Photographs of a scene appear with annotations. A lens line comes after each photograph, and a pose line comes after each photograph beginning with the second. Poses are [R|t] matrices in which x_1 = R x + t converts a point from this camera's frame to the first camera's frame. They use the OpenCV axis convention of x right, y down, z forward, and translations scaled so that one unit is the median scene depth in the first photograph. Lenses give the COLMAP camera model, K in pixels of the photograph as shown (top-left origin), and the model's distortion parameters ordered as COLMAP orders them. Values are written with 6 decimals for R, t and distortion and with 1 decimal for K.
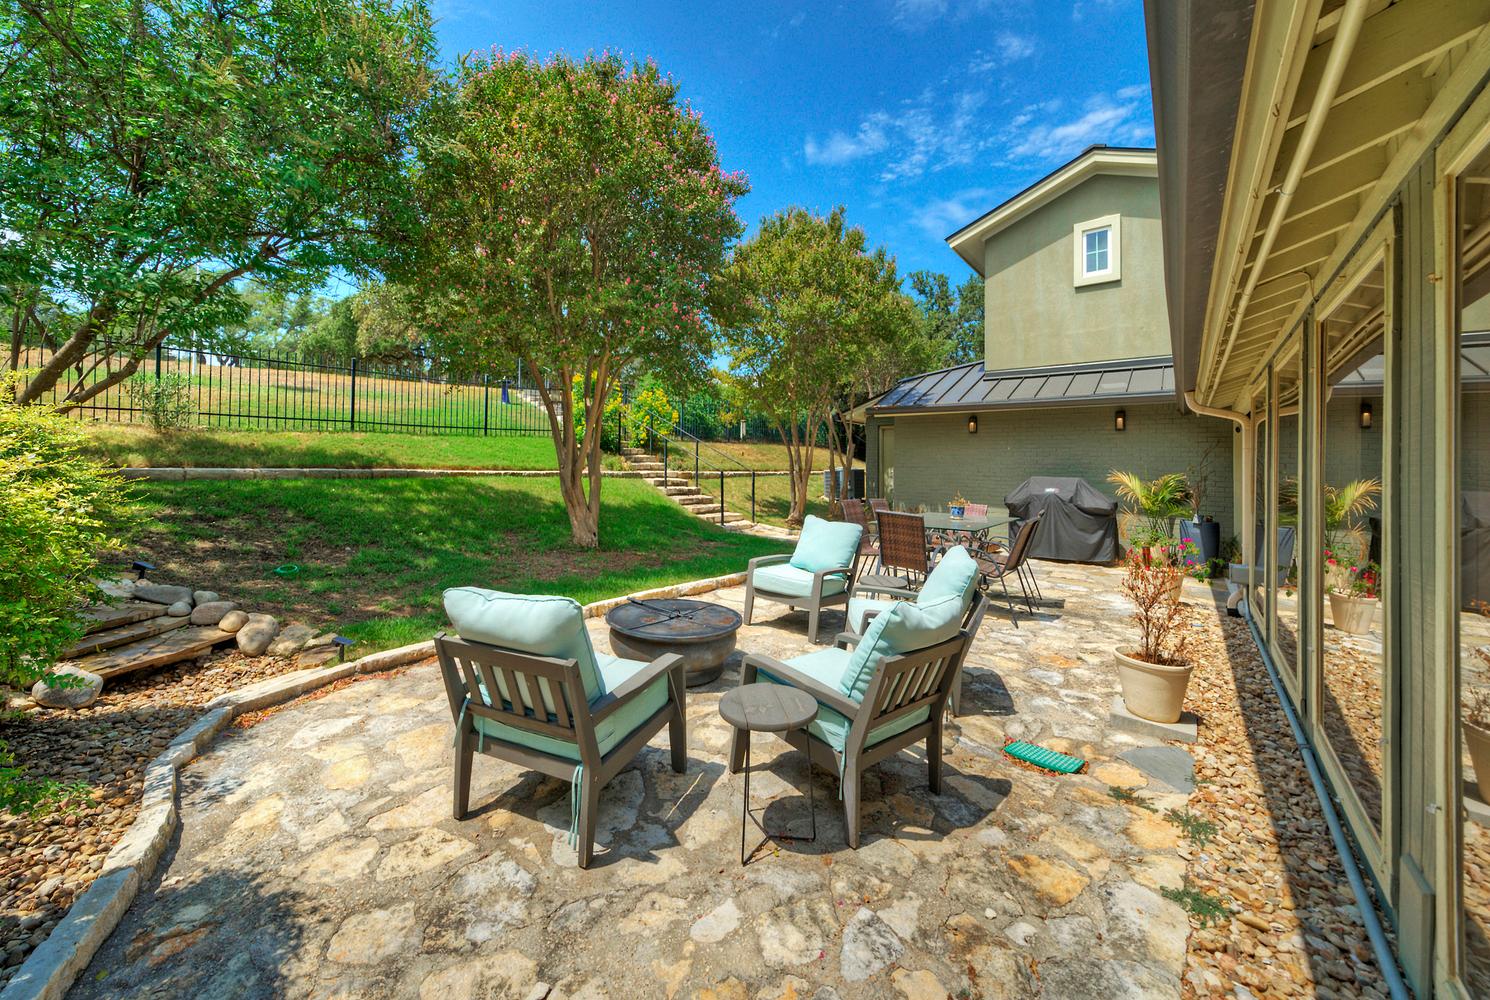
lens RADIAL K [[549.5, 0, 740.6], [0, 549.5, 483.1], [0, 0, 1]] dist [0.001412, 0.000048]
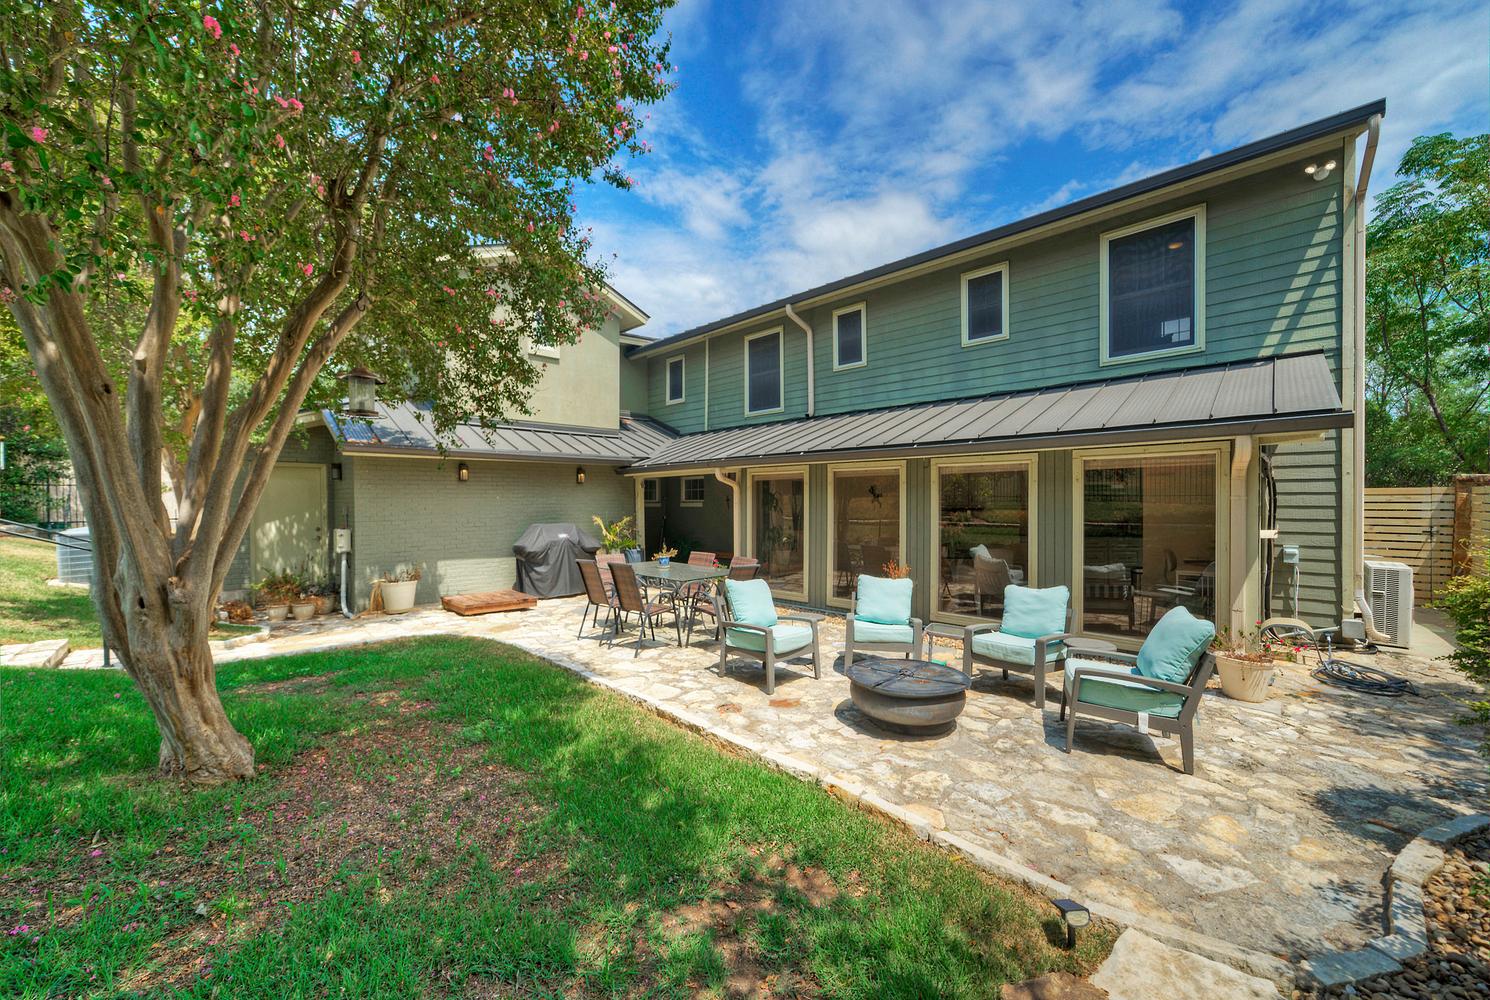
lens RADIAL K [[566.0, 0, 745.0], [0, 566.0, 500.0], [0, 0, 1]] dist [-0.000190, -0.000013]
pose [[0.061344, 0.004254, 0.998108, -1.896714], [0.020555, 0.999773, -0.005525, -0.154818], [-0.997905, 0.020855, 0.061242, 1.862311]]
